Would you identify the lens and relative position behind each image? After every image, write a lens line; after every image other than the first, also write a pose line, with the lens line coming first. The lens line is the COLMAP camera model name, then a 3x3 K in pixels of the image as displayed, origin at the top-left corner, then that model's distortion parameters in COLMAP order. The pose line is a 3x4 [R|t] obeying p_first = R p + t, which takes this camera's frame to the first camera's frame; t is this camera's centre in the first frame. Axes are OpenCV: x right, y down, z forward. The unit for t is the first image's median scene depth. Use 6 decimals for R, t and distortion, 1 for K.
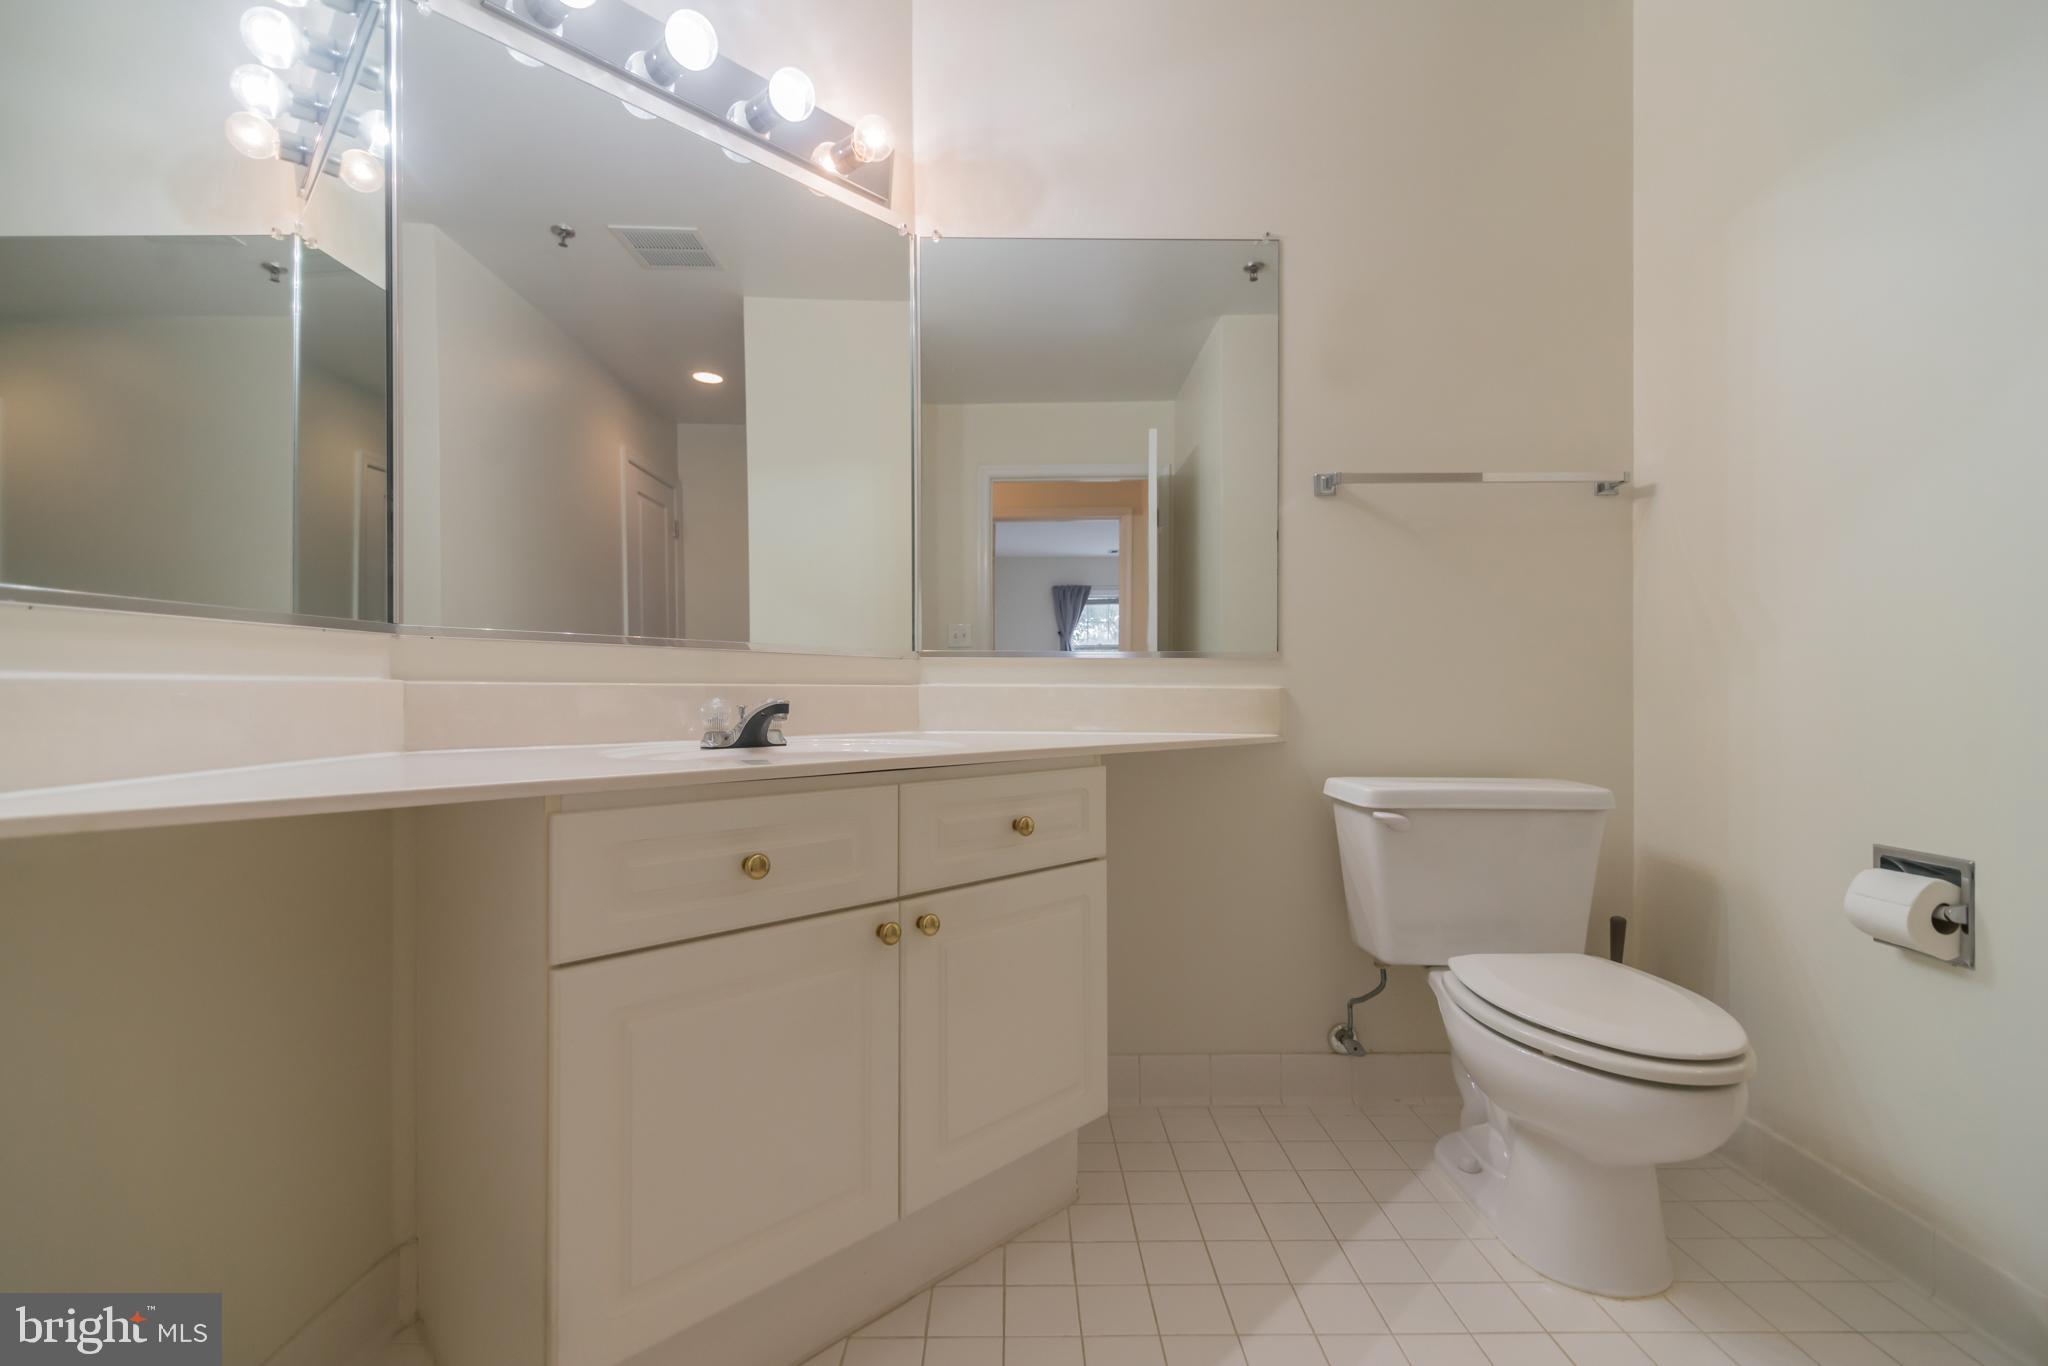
lens RADIAL K [[922.4, 0, 1019.7], [0, 922.4, 702.0], [0, 0, 1]] dist [-0.000580, 0.000077]
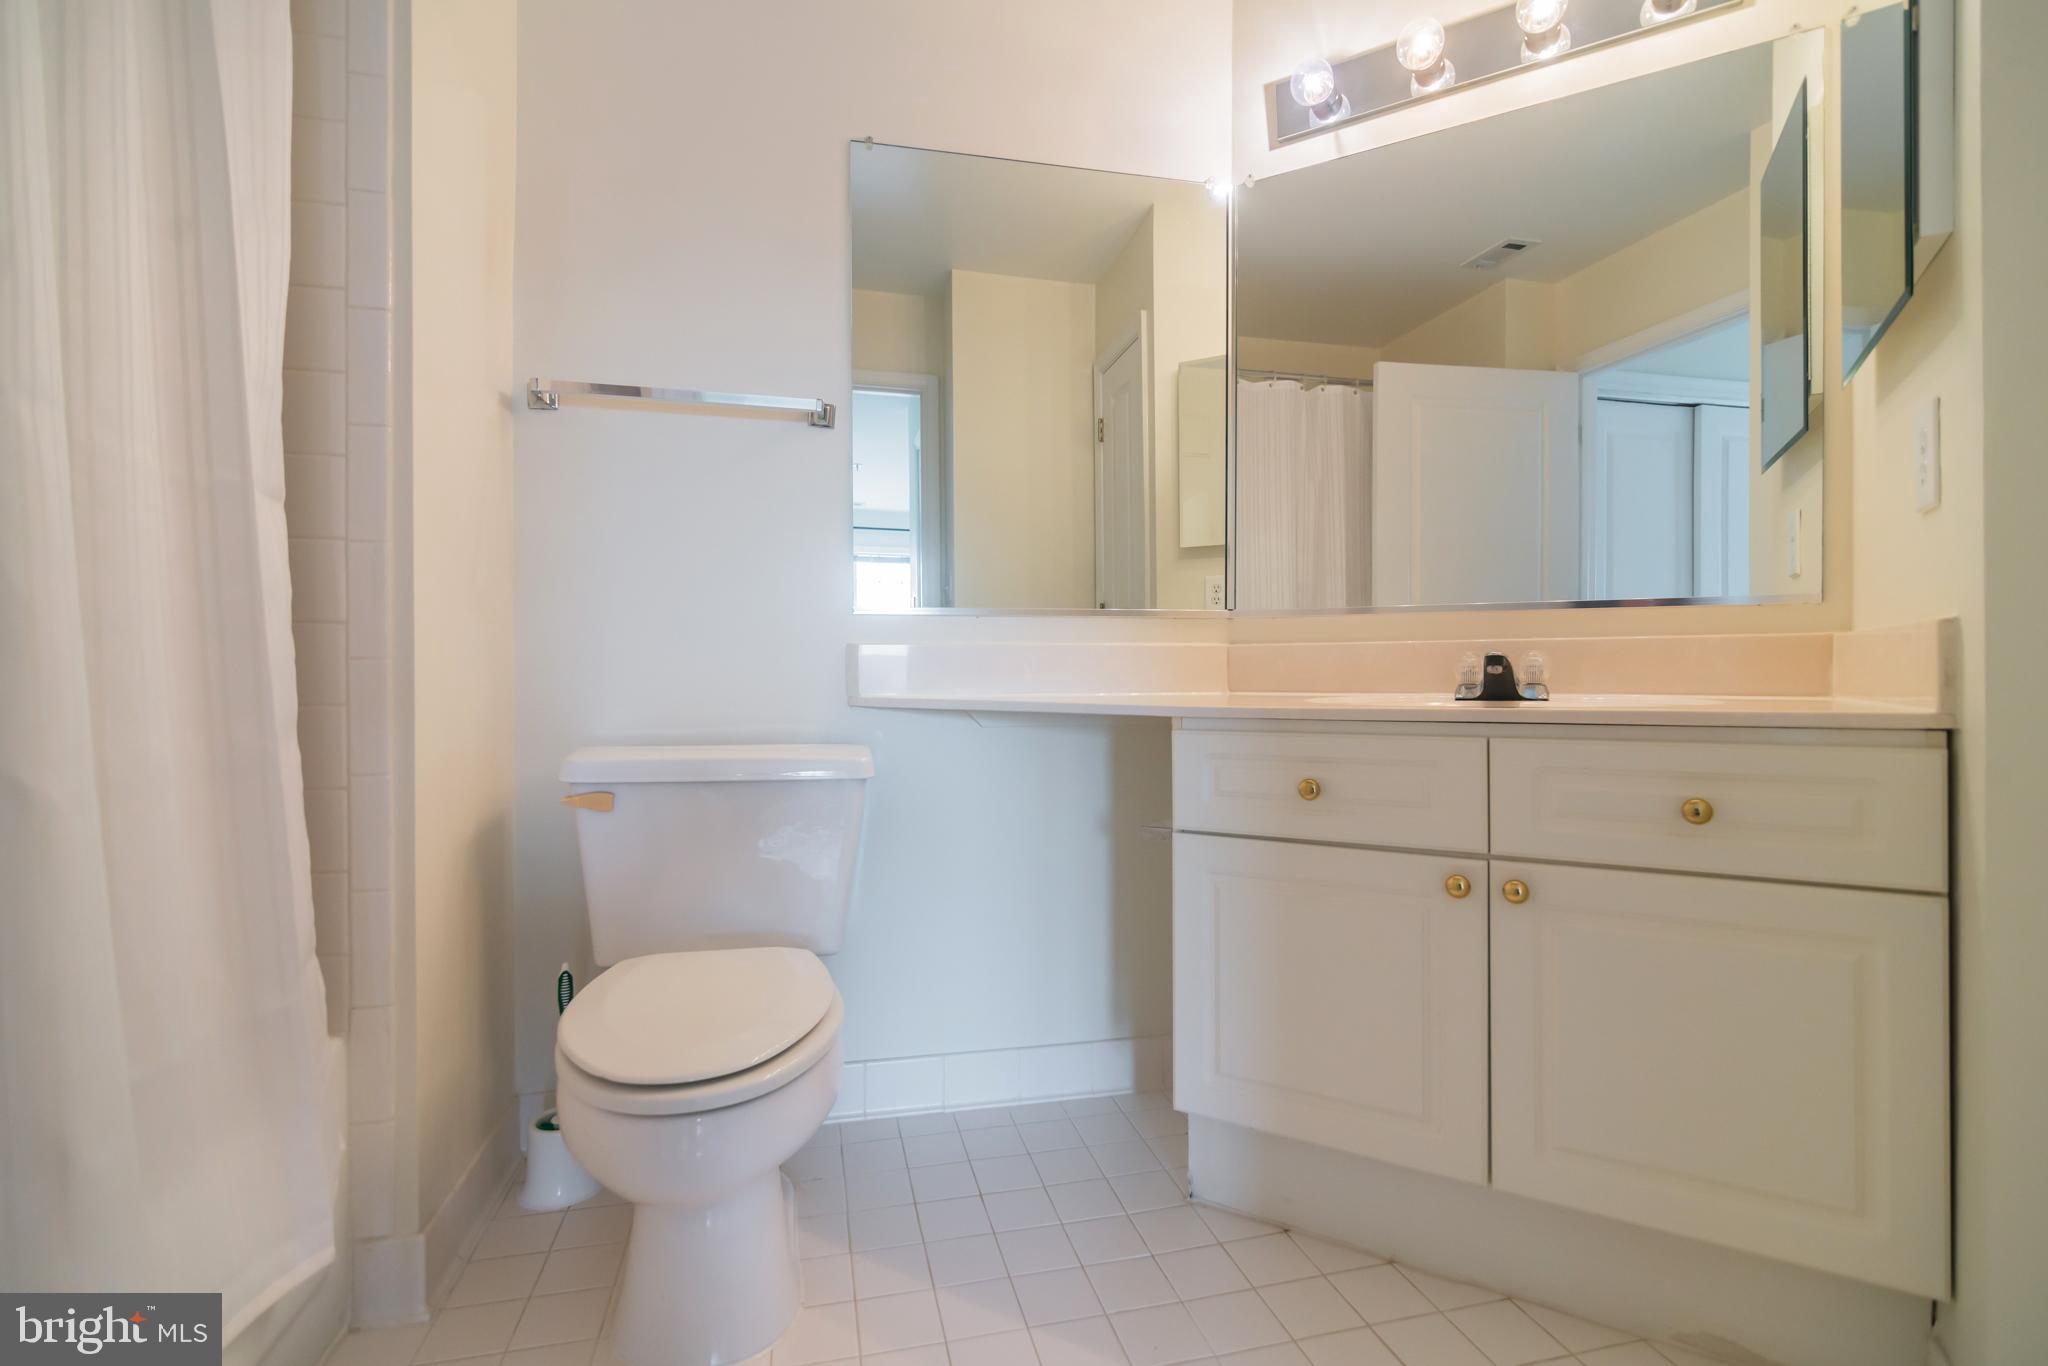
lens RADIAL K [[938.8, 0, 1024.0], [0, 938.8, 683.0], [0, 0, 1]] dist [-0.000056, -0.000094]
pose [[0.203663, 0.016027, -0.978910, 0.724773], [0.005147, 0.999835, 0.017441, 0.011707], [0.979027, -0.008590, 0.203547, 0.325229]]
